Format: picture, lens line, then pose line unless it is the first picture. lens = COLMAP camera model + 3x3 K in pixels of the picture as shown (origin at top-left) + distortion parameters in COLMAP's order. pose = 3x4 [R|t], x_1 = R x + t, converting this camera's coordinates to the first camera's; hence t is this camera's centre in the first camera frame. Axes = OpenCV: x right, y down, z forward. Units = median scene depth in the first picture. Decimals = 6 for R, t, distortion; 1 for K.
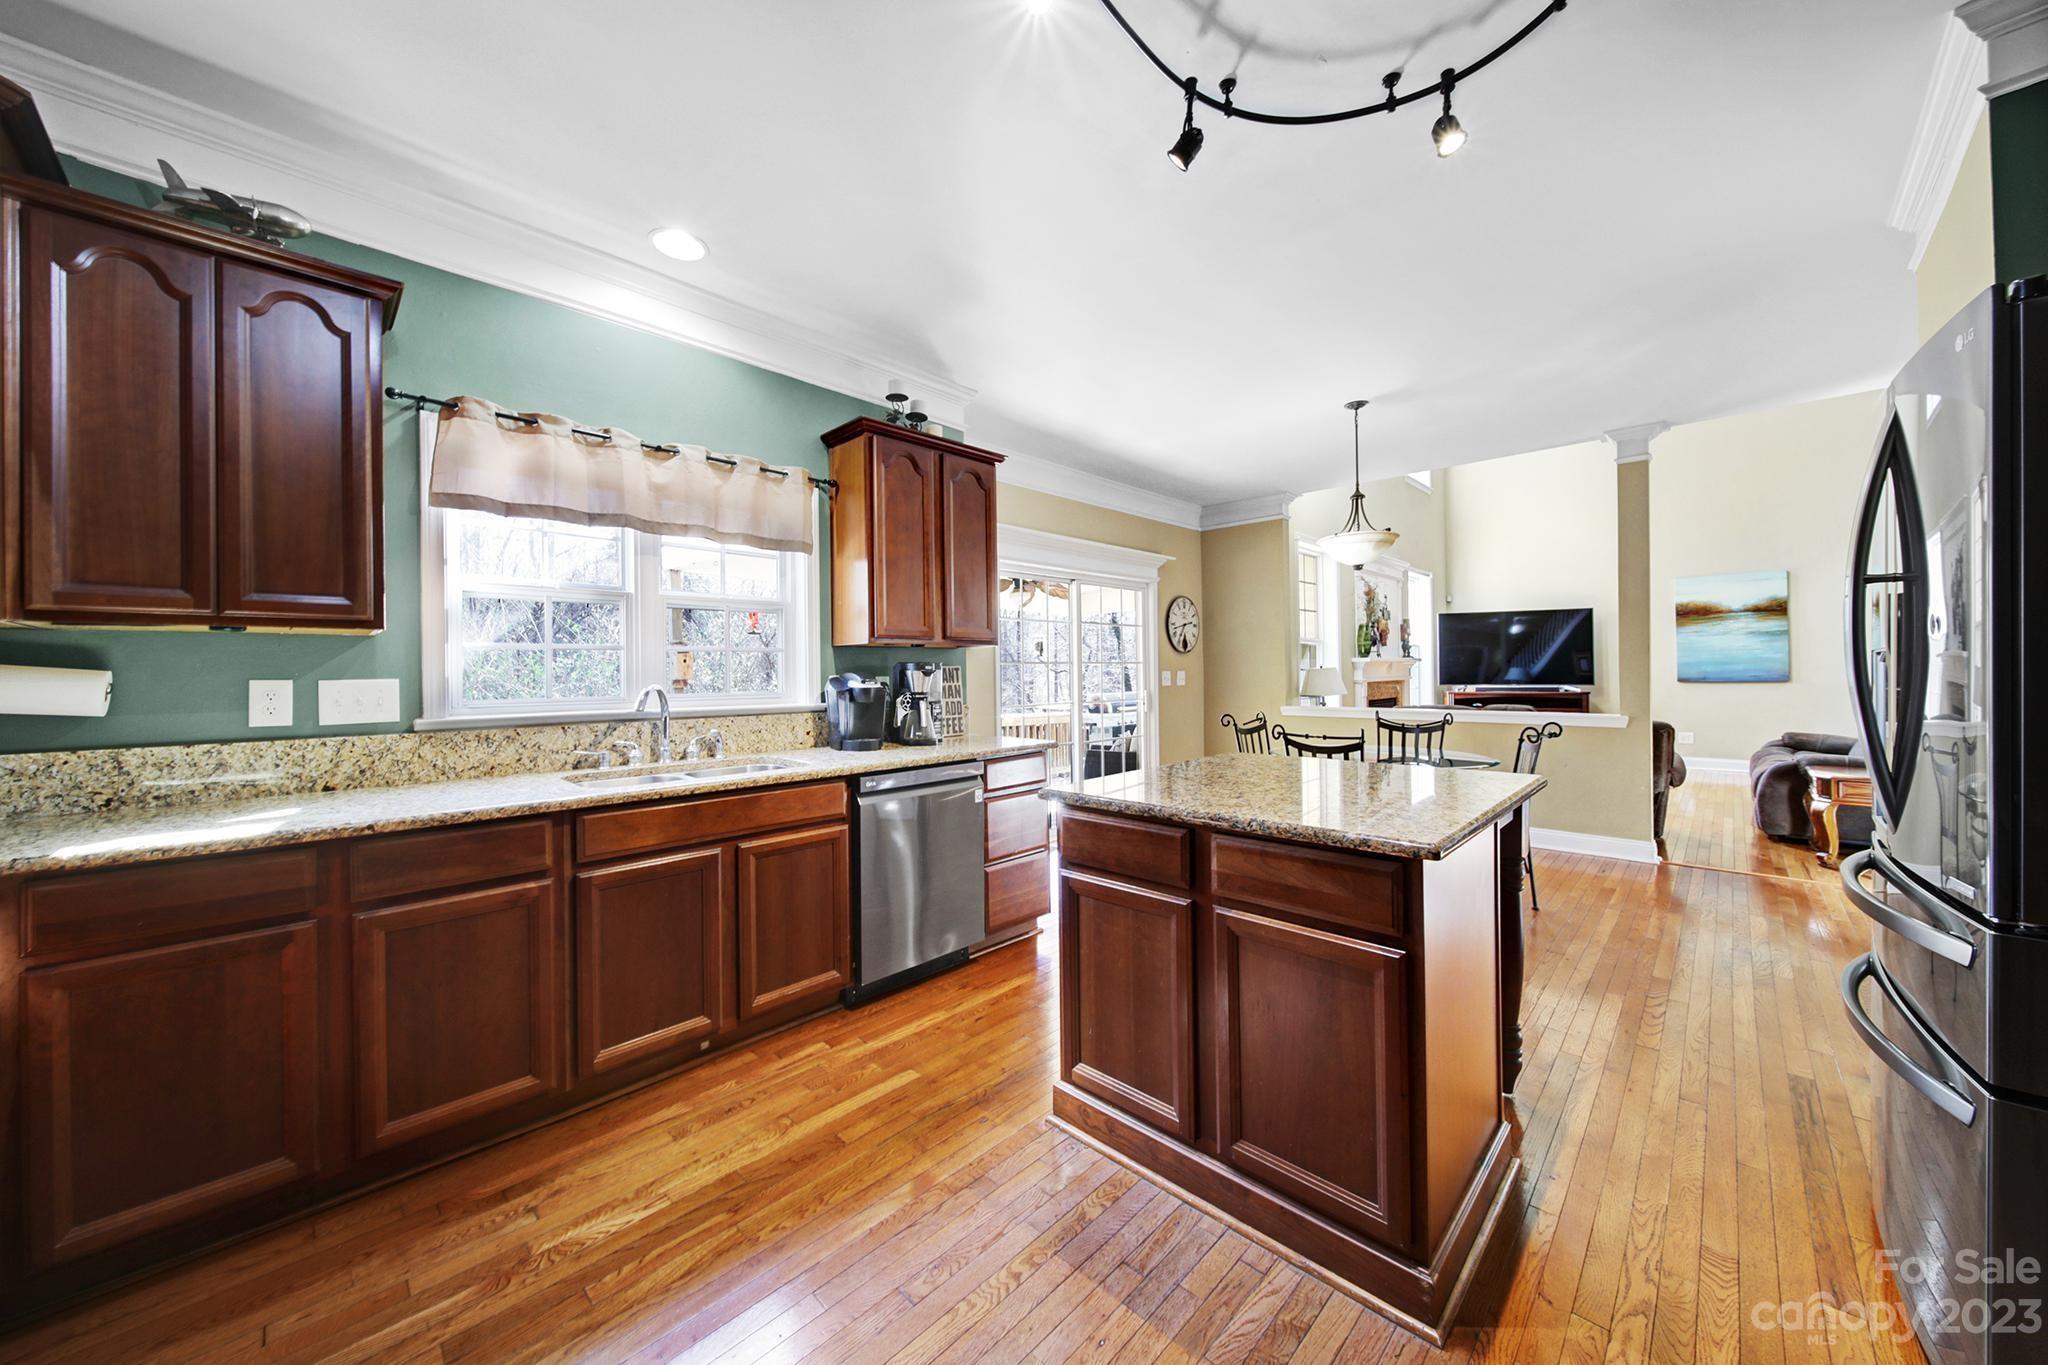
lens RADIAL K [[725.3, 0, 1011.9], [0, 725.3, 669.2], [0, 0, 1]] dist [0.002374, -0.001100]
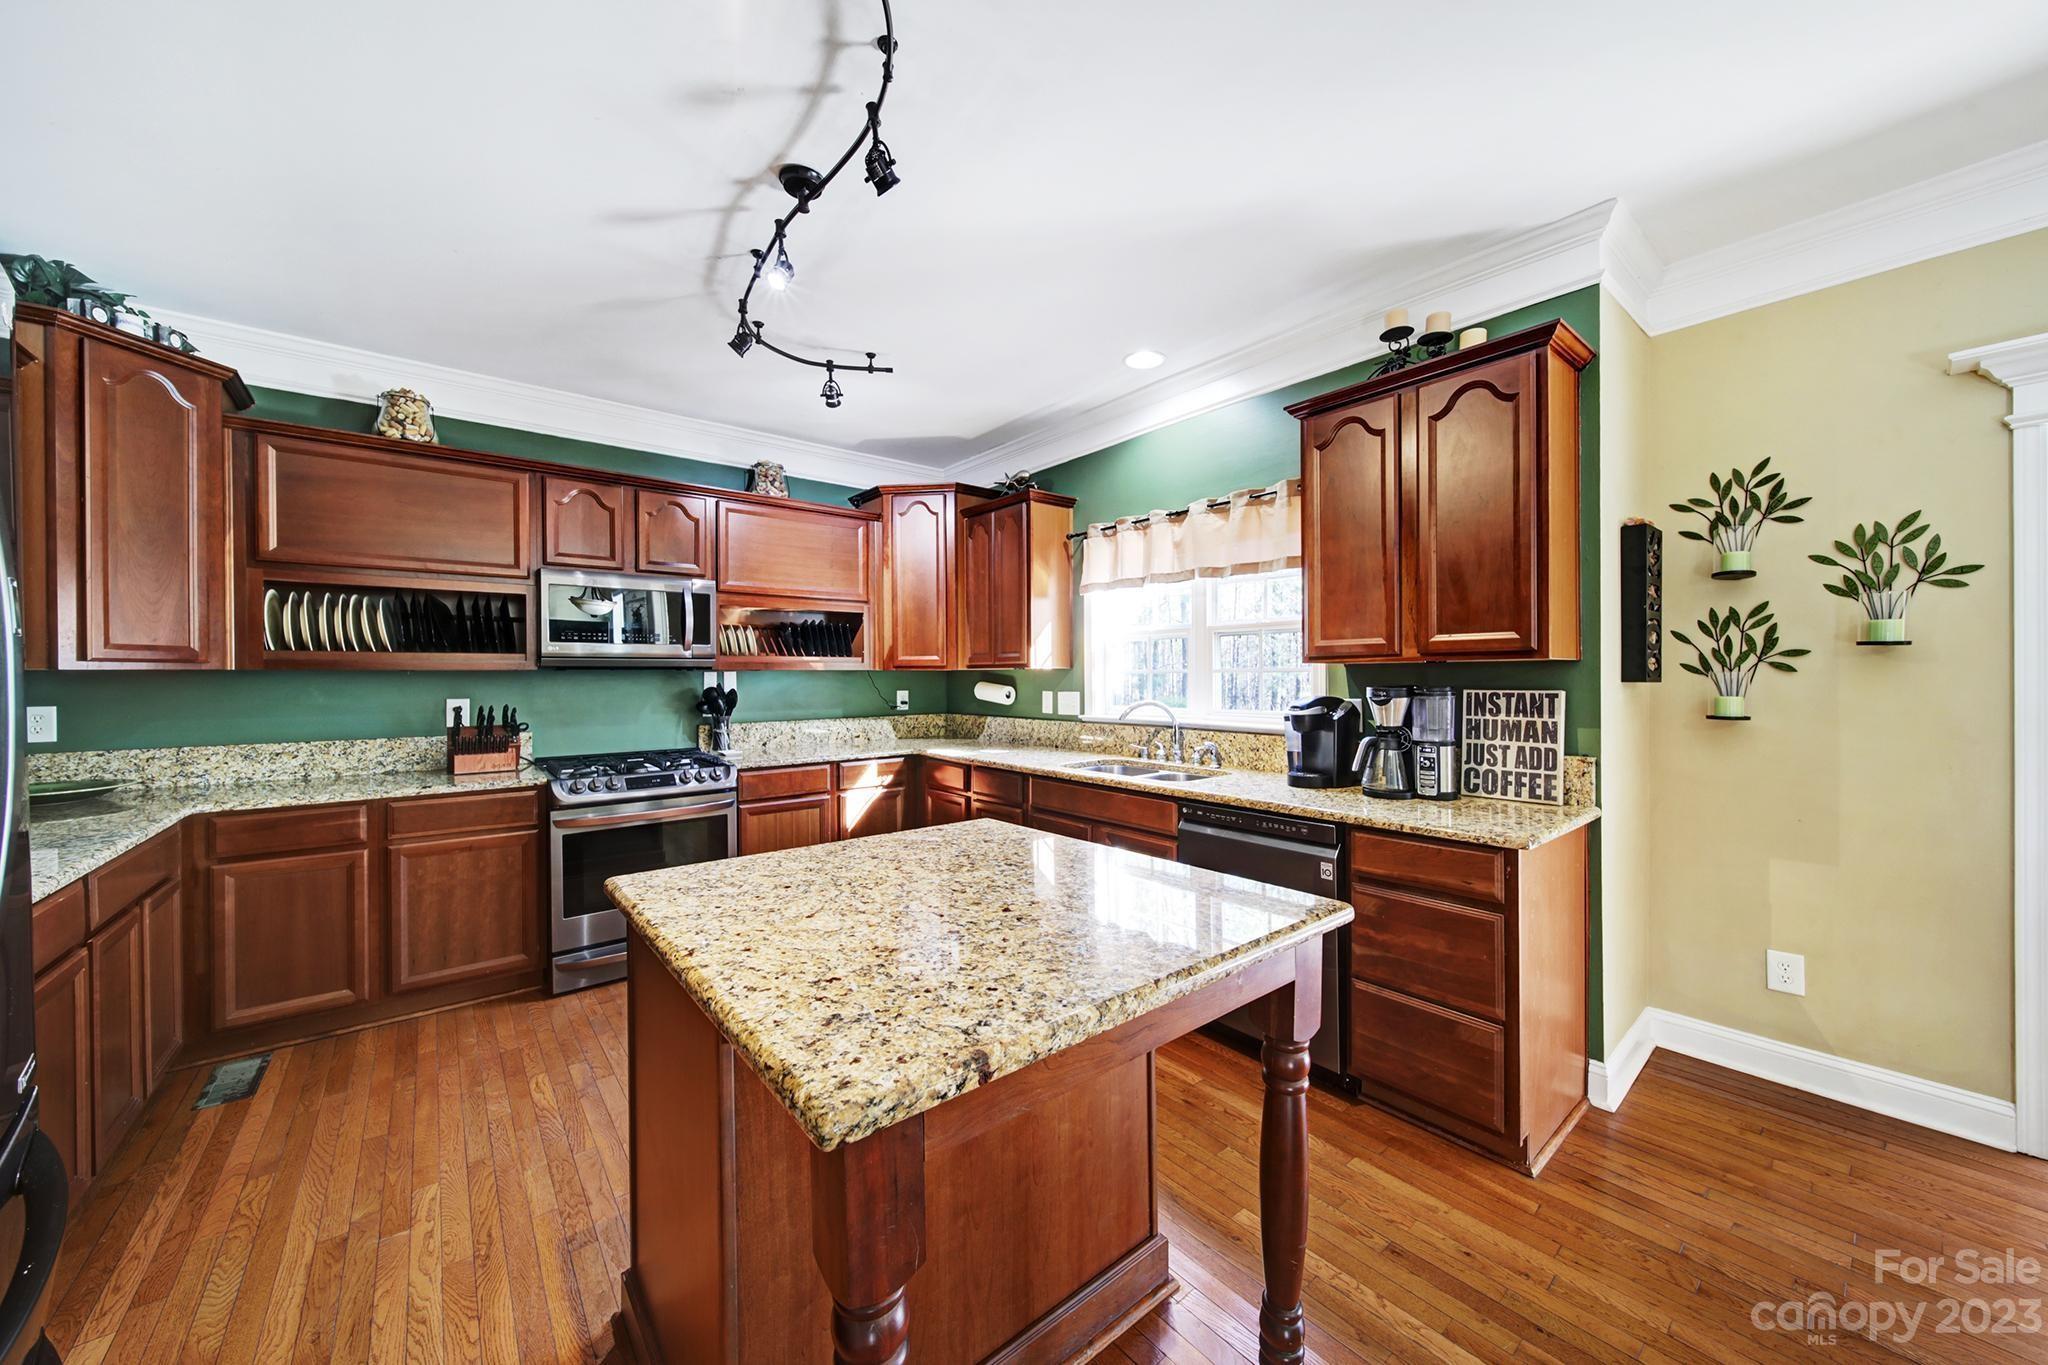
lens RADIAL K [[725.3, 0, 1016.9], [0, 725.3, 680.2], [0, 0, 1]] dist [0.002374, -0.001100]
pose [[-0.112370, 0.015608, -0.993544, 0.475863], [0.009321, 0.999849, 0.014653, -0.021394], [0.993623, -0.007615, -0.112499, 0.512423]]
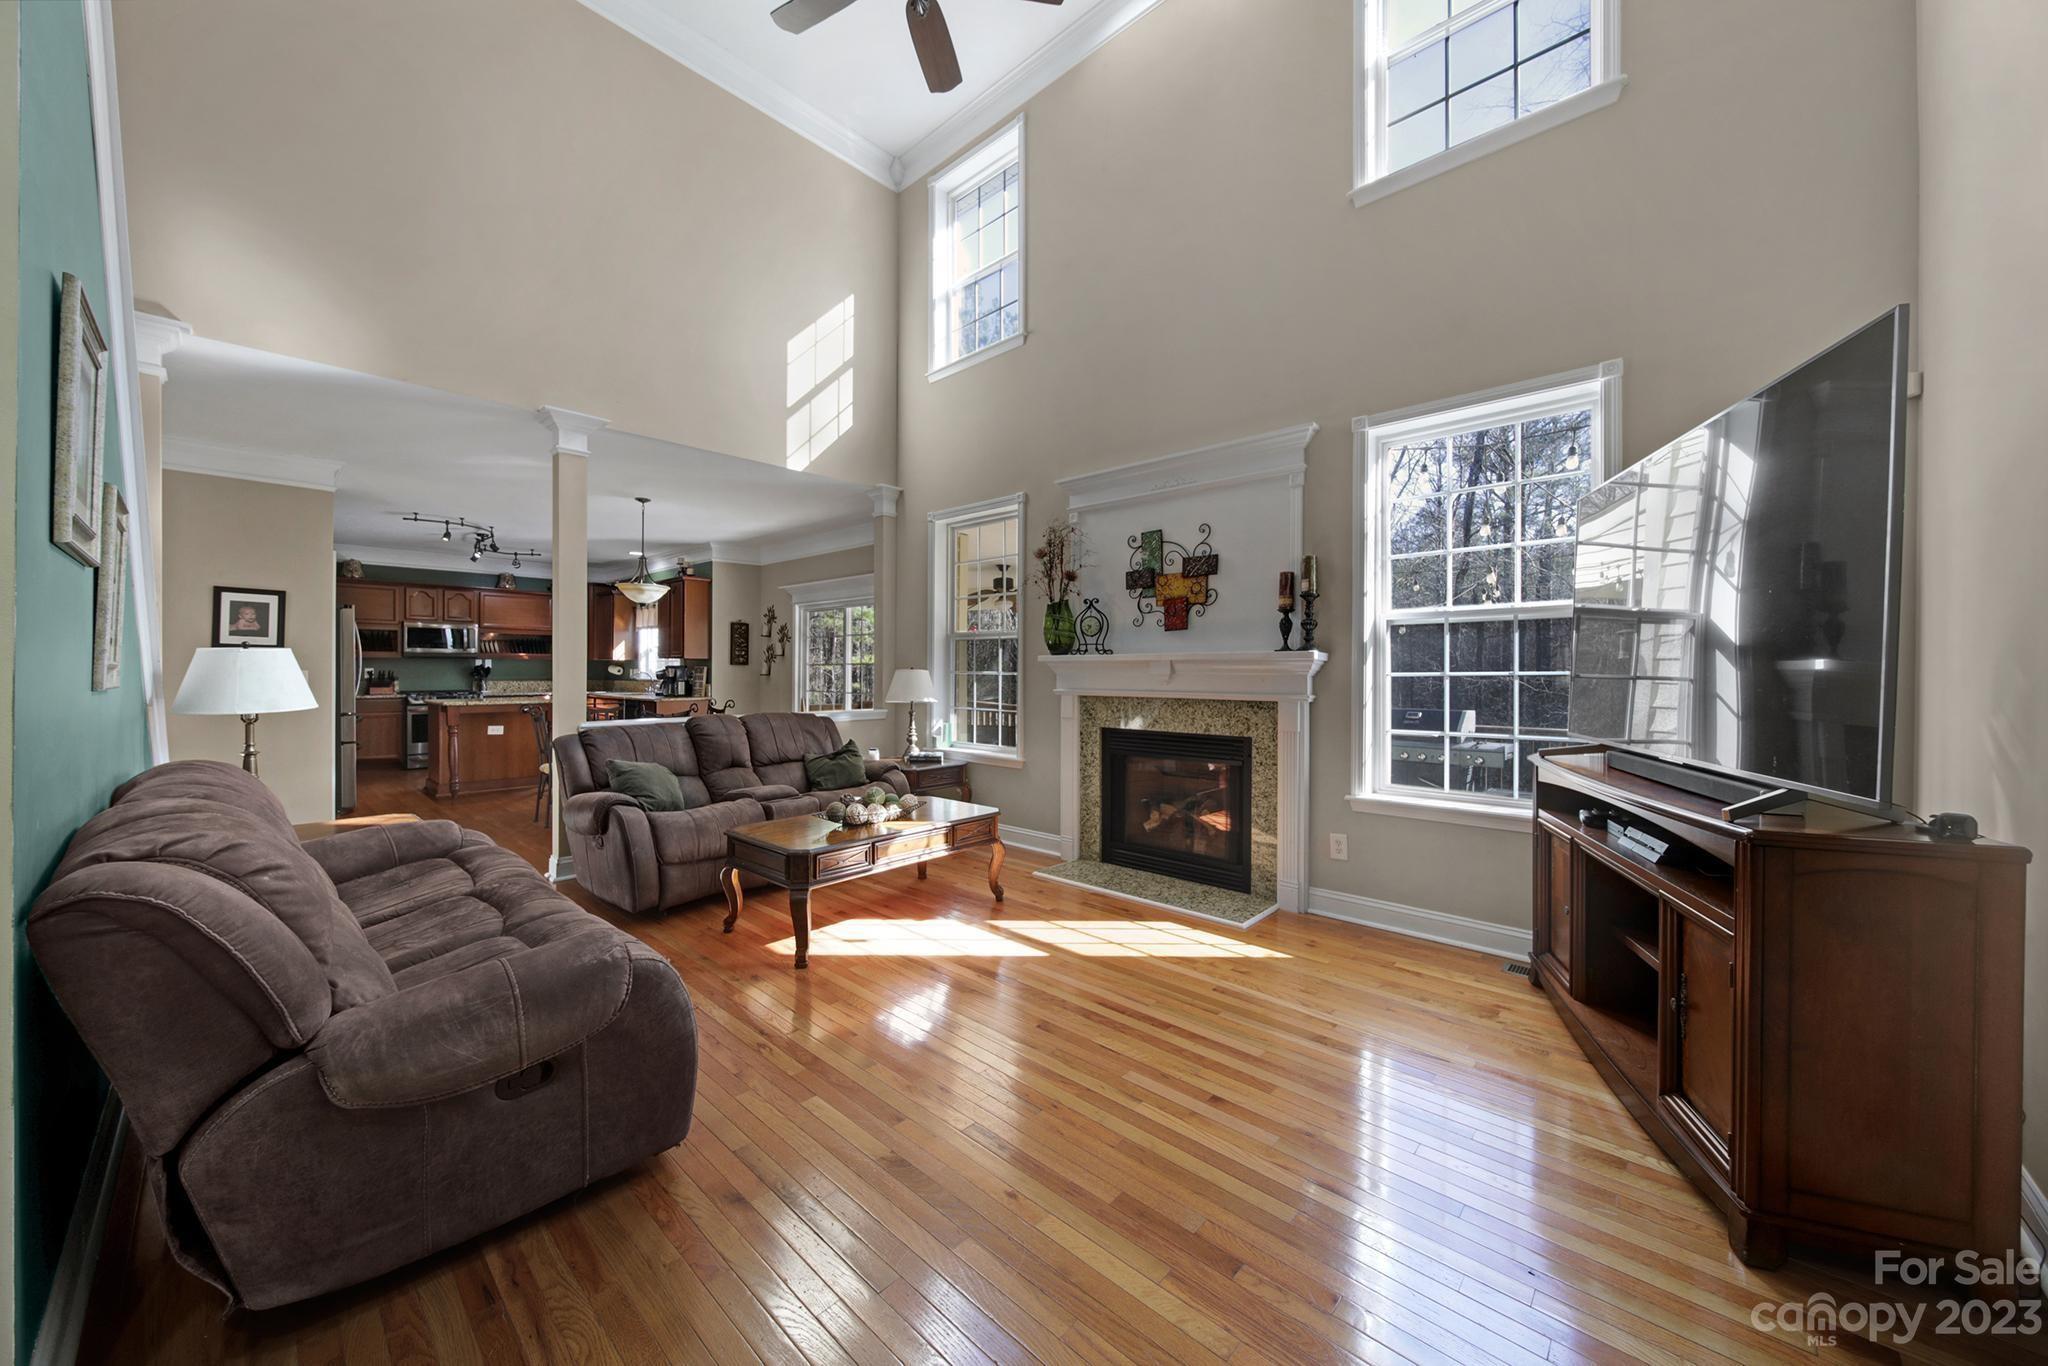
lens RADIAL K [[725.3, 0, 1009.6], [0, 725.3, 673.1], [0, 0, 1]] dist [0.002374, -0.001100]
pose [[0.026224, 0.013455, -0.999566, 1.847725], [-0.002736, 0.999907, 0.013388, -0.014369], [0.999652, 0.002384, 0.026258, 1.571508]]
